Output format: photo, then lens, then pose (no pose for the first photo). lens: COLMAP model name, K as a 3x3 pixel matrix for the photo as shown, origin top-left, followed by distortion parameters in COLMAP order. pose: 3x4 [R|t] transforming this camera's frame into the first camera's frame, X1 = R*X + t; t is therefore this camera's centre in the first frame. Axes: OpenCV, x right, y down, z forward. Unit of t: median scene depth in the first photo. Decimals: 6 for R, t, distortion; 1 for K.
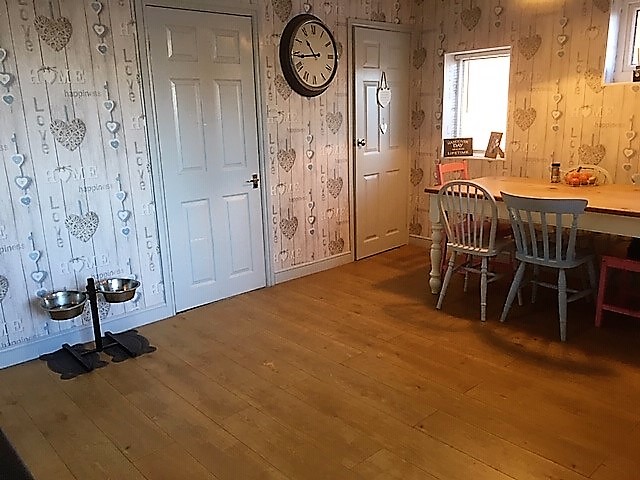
lens RADIAL K [[539.9, 0, 317.2], [0, 539.9, 241.7], [0, 0, 1]] dist [0.089865, -0.124976]
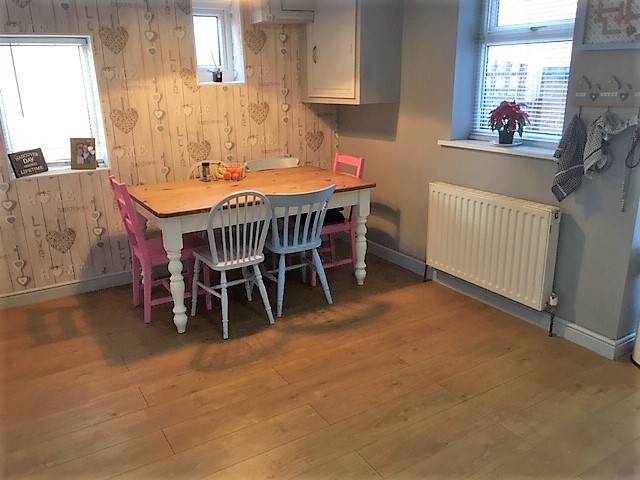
lens RADIAL K [[539.9, 0, 317.2], [0, 539.9, 241.7], [0, 0, 1]] dist [0.089865, -0.124976]
pose [[0.186027, -0.273526, 0.943704, -0.504732], [0.249797, 0.942077, 0.223814, -0.173925], [-0.950261, 0.194099, 0.243578, 0.569264]]
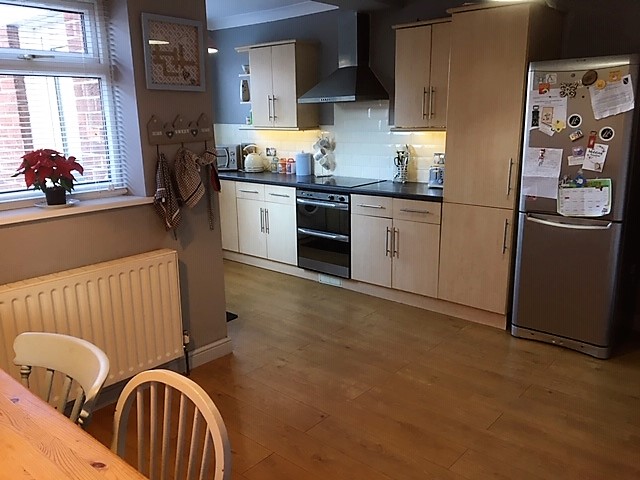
lens RADIAL K [[539.9, 0, 317.2], [0, 539.9, 241.7], [0, 0, 1]] dist [0.089865, -0.124976]
pose [[-0.992618, 0.066564, -0.101388, 0.188180], [0.012326, 0.886974, 0.461654, -0.314384], [0.120658, 0.456996, -0.881247, 1.115688]]
